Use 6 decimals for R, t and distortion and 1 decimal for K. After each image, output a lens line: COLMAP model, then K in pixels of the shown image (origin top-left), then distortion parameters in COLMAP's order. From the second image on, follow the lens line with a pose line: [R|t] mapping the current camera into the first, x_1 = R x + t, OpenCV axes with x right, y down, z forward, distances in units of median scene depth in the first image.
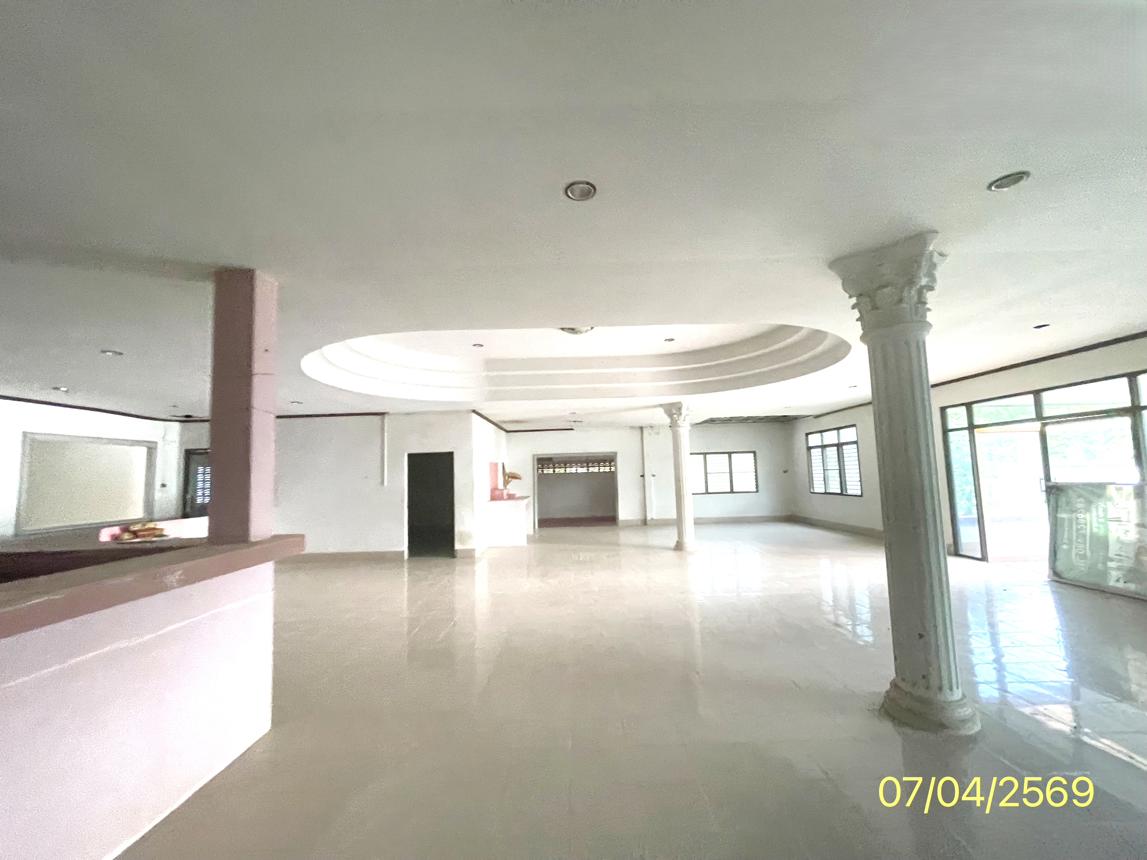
lens RADIAL K [[461.3, 0, 570.9], [0, 461.3, 432.6], [0, 0, 1]] dist [0.001052, -0.000043]
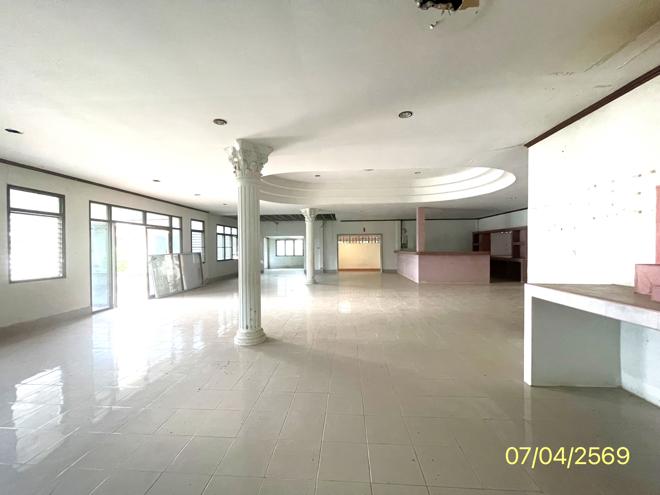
lens RADIAL K [[265.5, 0, 329.3], [0, 265.5, 247.9], [0, 0, 1]] dist [0.001052, -0.000043]
pose [[-0.998389, 0.012180, 0.055412, 0.061397], [0.007495, 0.996439, -0.083980, 0.081784], [-0.056237, -0.083429, -0.994926, 0.978001]]
